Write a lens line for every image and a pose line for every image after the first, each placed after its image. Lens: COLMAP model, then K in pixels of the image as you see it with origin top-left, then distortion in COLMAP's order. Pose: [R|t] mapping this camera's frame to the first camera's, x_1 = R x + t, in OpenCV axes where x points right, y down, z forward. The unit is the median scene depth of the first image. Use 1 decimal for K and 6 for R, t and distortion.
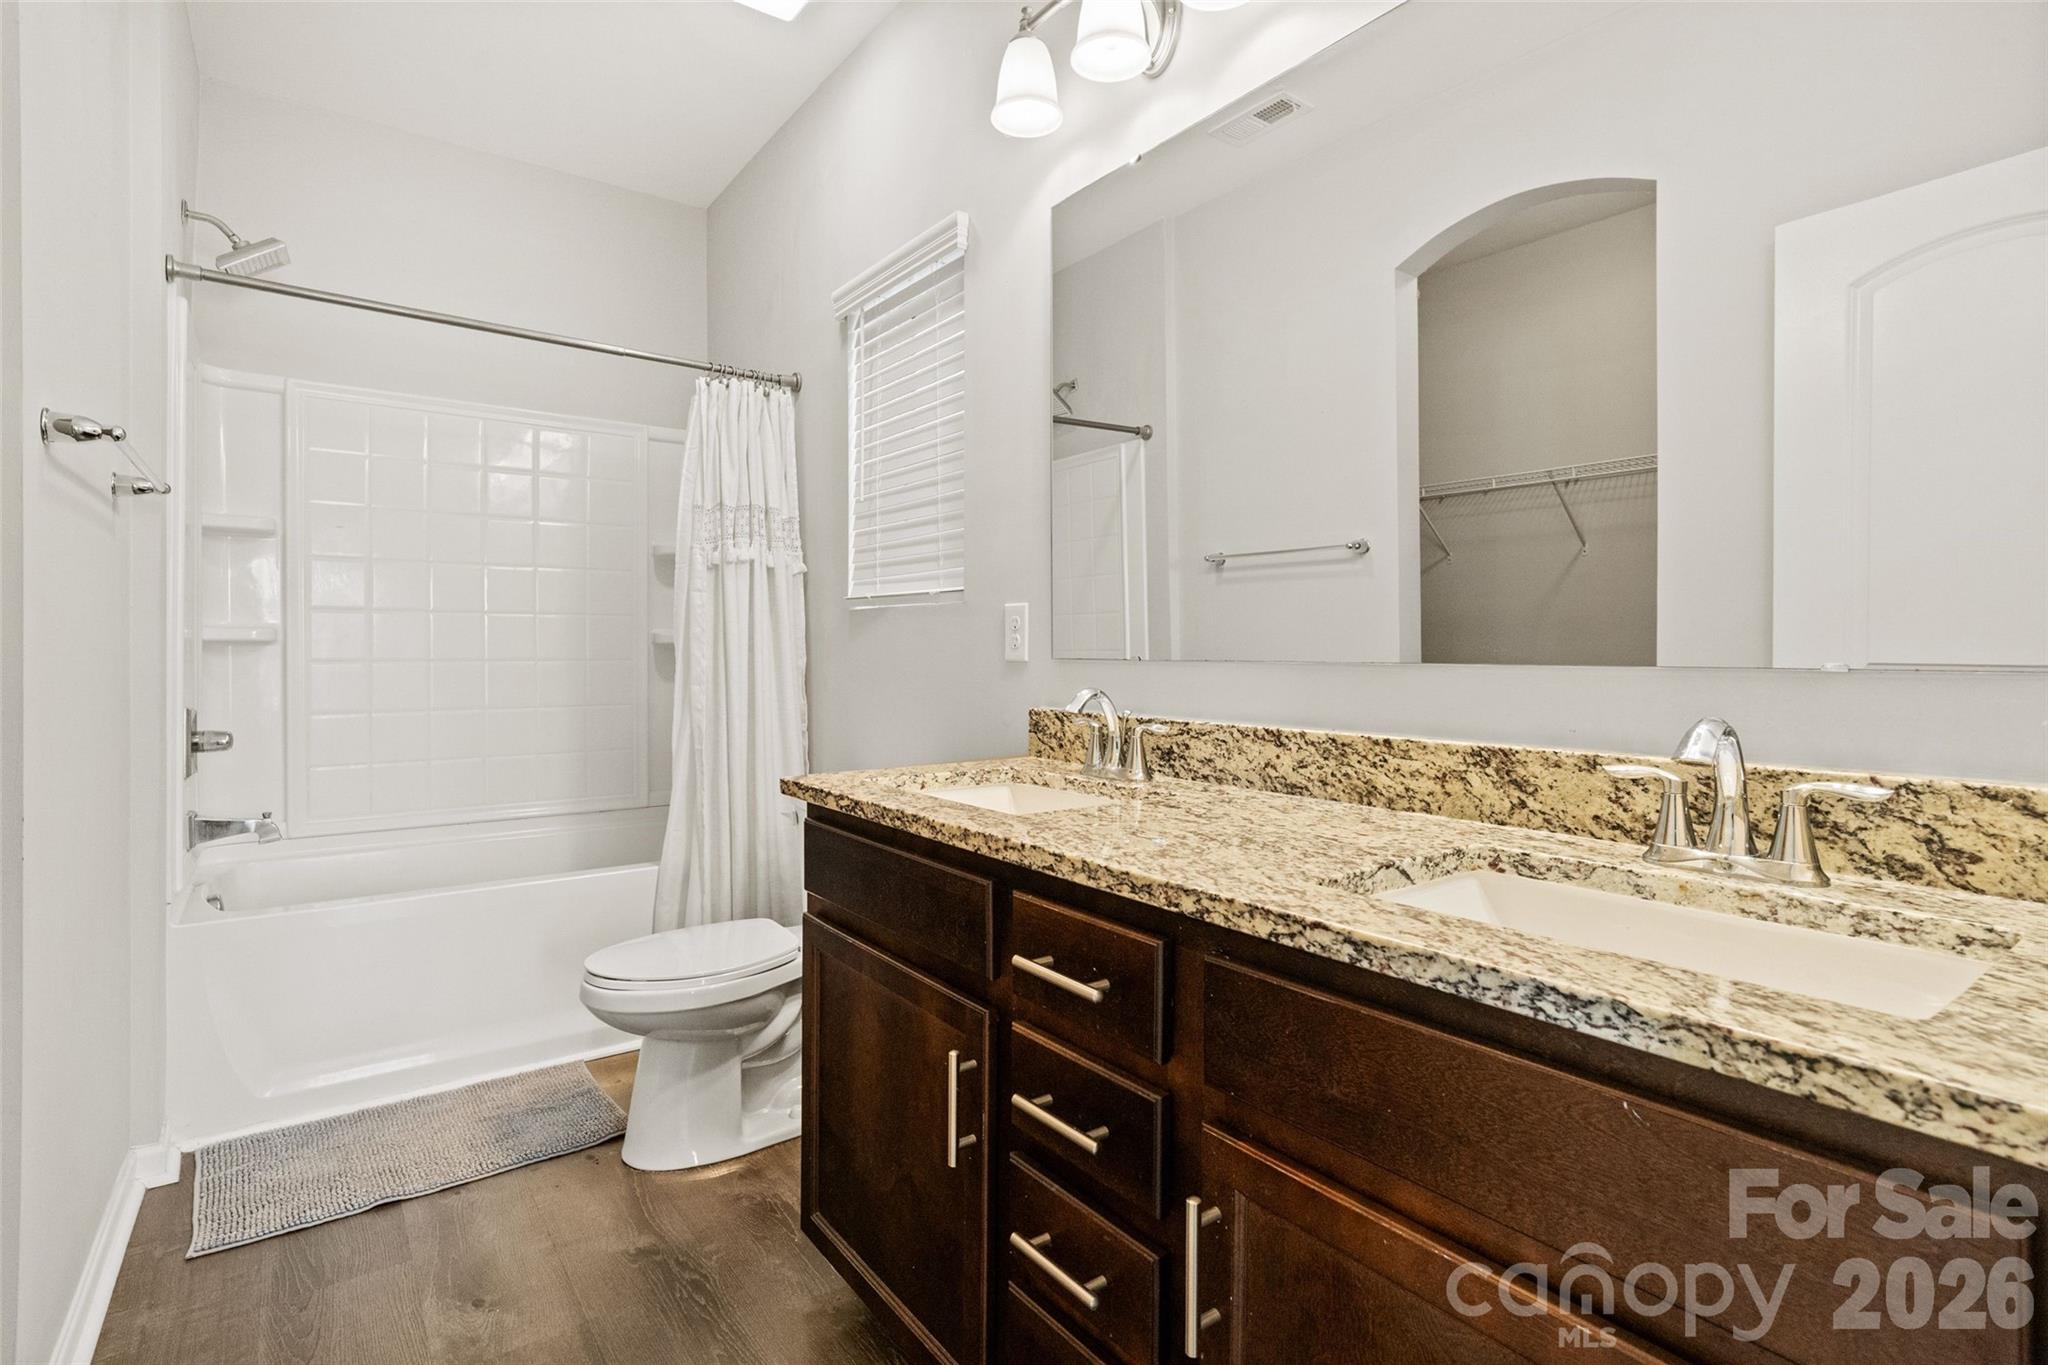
lens RADIAL K [[985.2, 0, 1023.8], [0, 985.2, 668.4], [0, 0, 1]] dist [-0.012386, 0.004318]
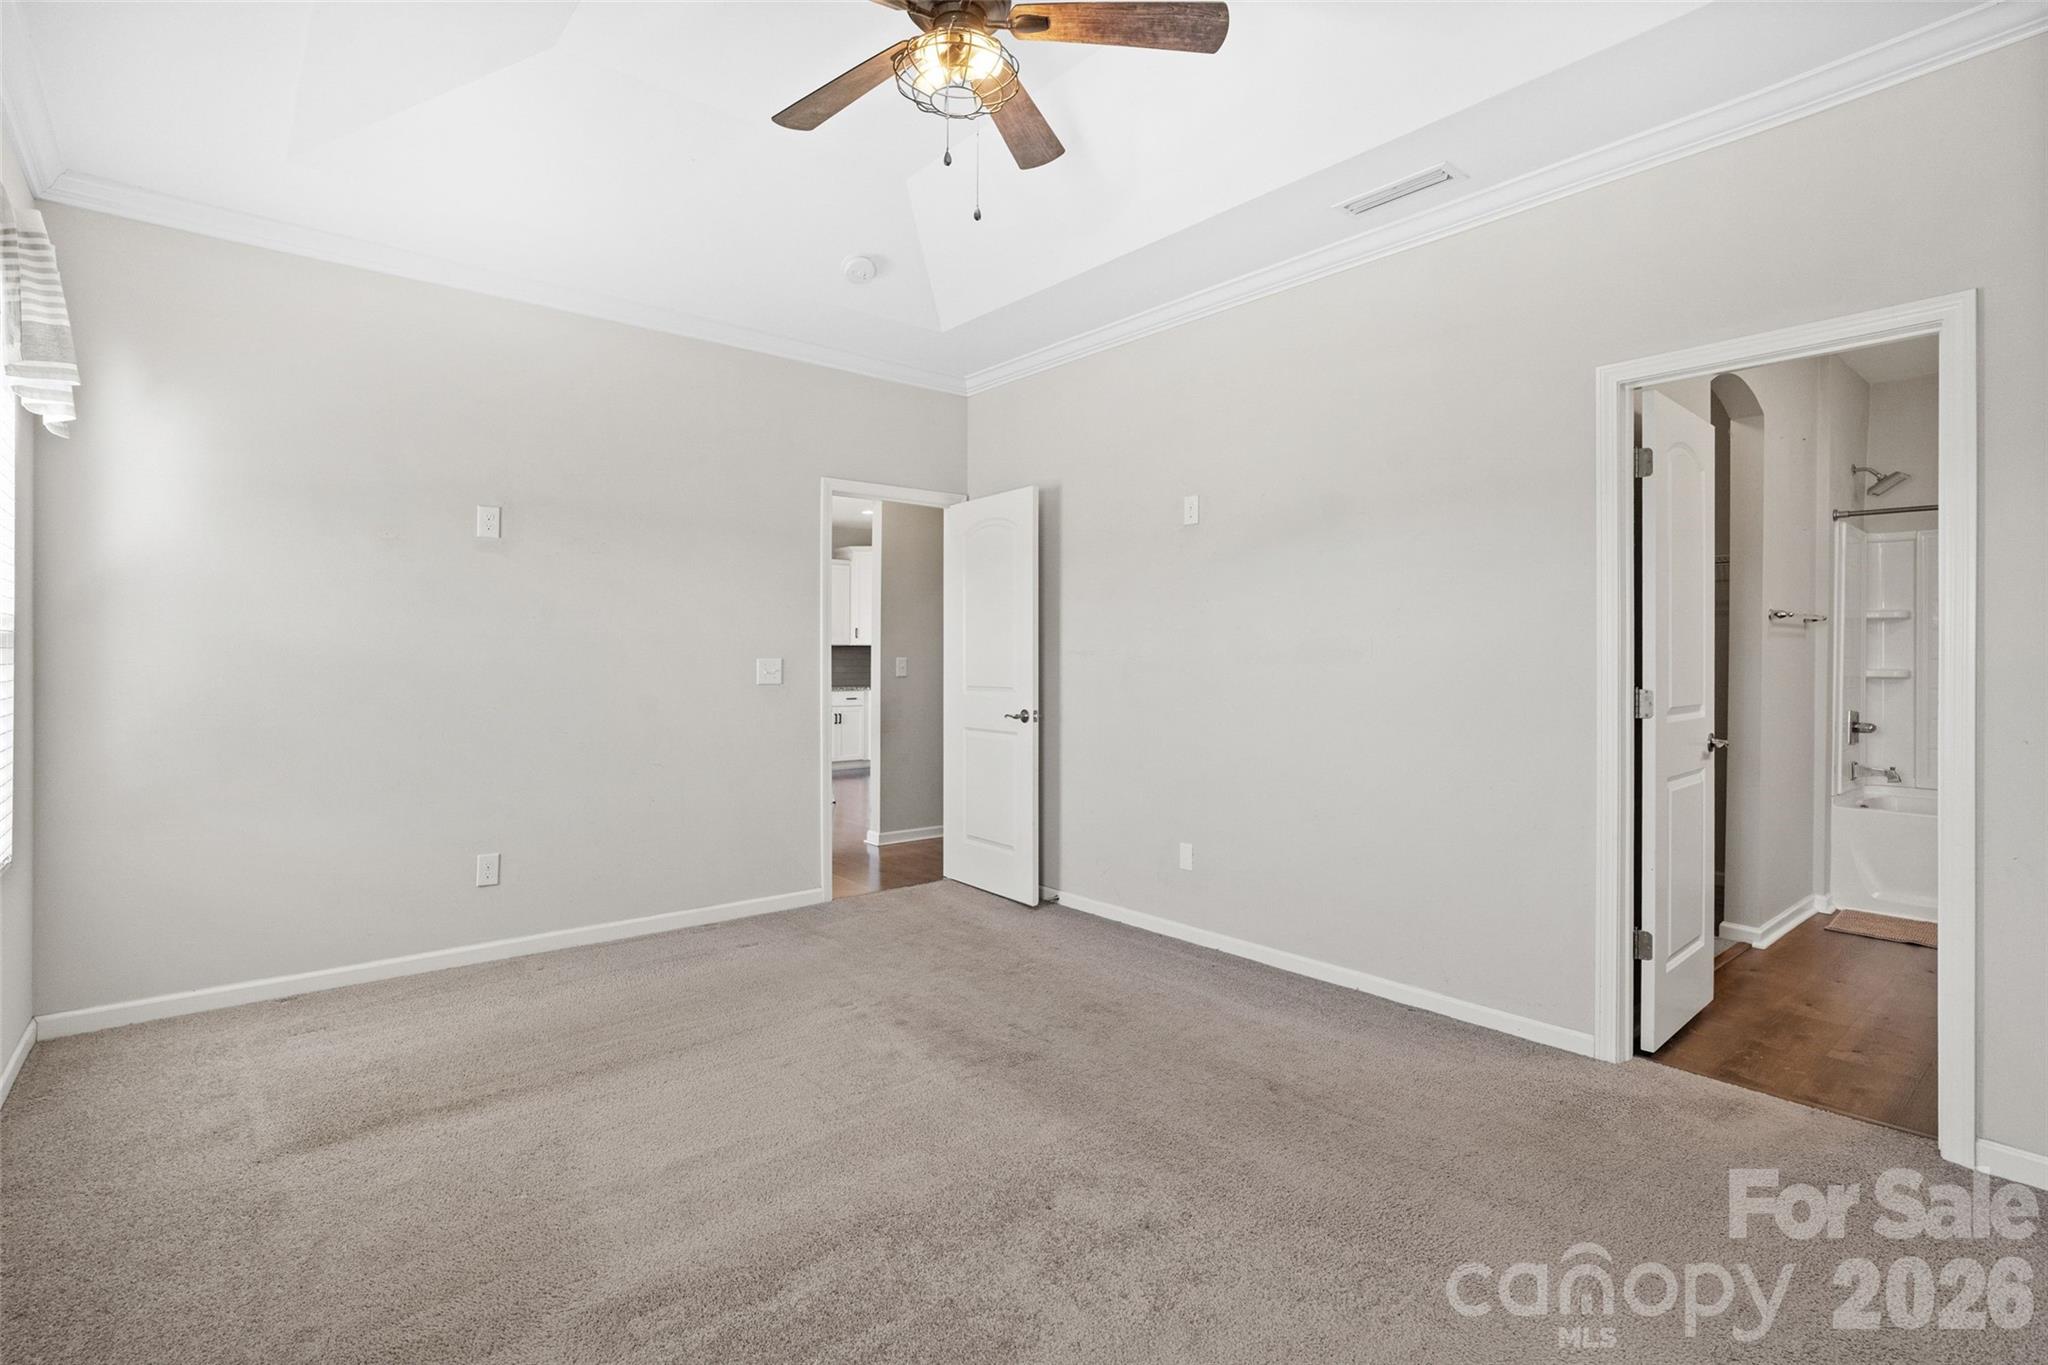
lens RADIAL K [[985.2, 0, 1026.8], [0, 985.2, 674.7], [0, 0, 1]] dist [-0.012386, 0.004318]
pose [[0.071841, 0.003247, -0.997411, 1.045444], [-0.017689, 0.999842, 0.001981, -0.008599], [0.997259, 0.017500, 0.071887, -0.854941]]
